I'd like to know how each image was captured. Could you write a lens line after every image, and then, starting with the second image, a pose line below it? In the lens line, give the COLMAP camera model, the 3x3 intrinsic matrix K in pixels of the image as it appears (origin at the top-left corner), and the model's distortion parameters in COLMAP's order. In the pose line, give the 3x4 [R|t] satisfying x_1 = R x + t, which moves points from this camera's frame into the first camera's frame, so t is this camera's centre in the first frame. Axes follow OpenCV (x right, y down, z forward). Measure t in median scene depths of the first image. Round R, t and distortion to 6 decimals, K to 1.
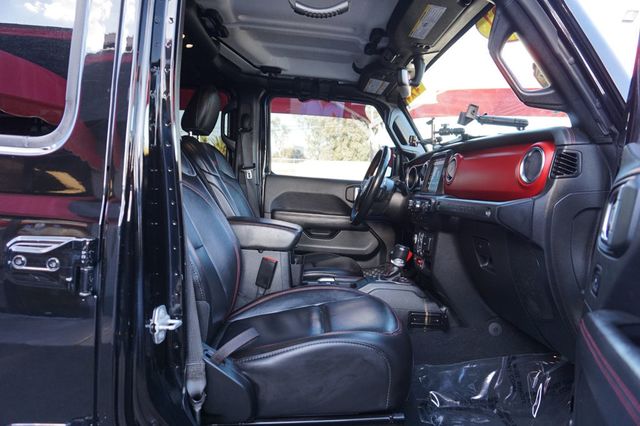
lens RADIAL K [[434.0, 0, 319.2], [0, 434.0, 212.2], [0, 0, 1]] dist [-0.057570, -0.000186]
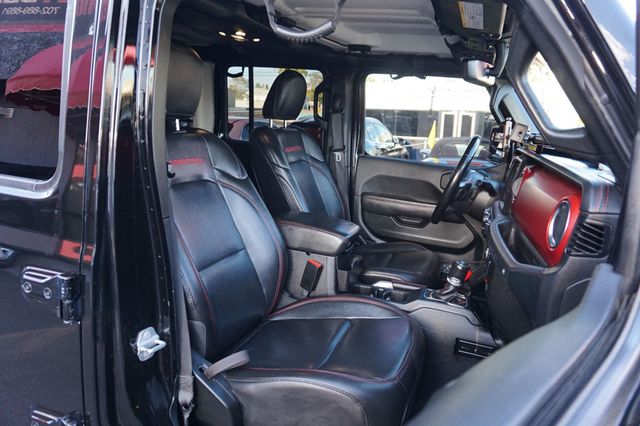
lens RADIAL K [[434.0, 0, 319.2], [0, 434.0, 212.2], [0, 0, 1]] dist [-0.057570, -0.000186]
pose [[0.929099, 0.083903, -0.360188, 0.243242], [-0.036482, 0.989968, 0.136499, -0.143416], [0.368027, -0.113680, 0.922840, 0.094550]]
